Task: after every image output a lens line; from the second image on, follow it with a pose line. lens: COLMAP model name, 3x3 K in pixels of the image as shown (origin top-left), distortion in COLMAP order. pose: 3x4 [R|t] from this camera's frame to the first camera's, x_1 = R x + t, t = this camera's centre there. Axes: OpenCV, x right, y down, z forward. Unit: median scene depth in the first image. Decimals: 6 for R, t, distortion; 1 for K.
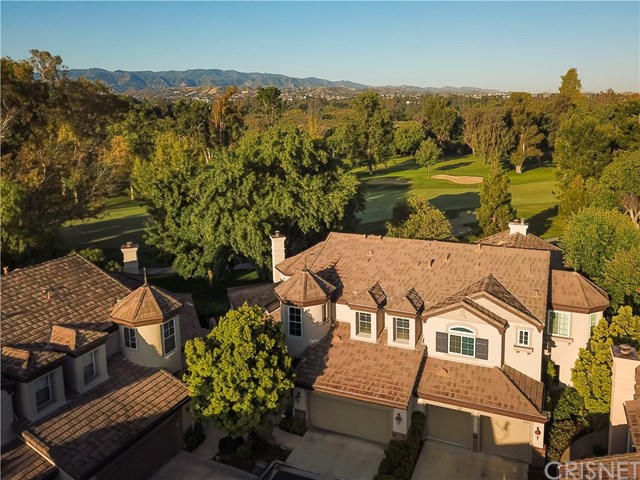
lens RADIAL K [[498.6, 0, 363.7], [0, 498.6, 196.8], [0, 0, 1]] dist [0.031181, -0.004984]
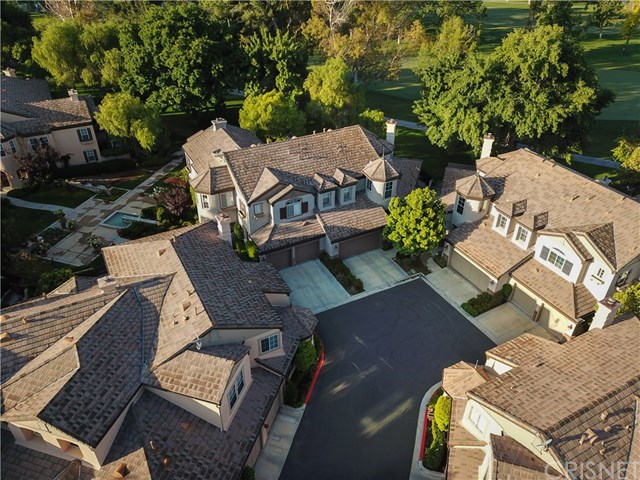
lens RADIAL K [[484.0, 0, 320.0], [0, 484.0, 240.0], [0, 0, 1]] dist [0.038059, -0.000488]
pose [[0.754891, 0.375388, -0.537795, 0.411078], [-0.113133, 0.882237, 0.457011, -0.317094], [0.646019, -0.284151, 0.708461, -0.416402]]
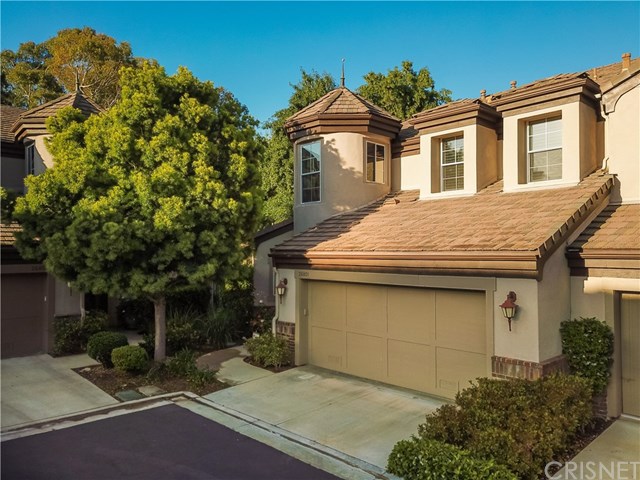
lens RADIAL K [[484.0, 0, 320.0], [0, 484.0, 240.0], [0, 0, 1]] dist [0.038059, -0.000488]
pose [[0.905163, -0.008086, -0.424987, 0.083898], [-0.072294, 0.982324, -0.172666, 0.424465], [0.418871, 0.187015, 0.888579, 0.615070]]
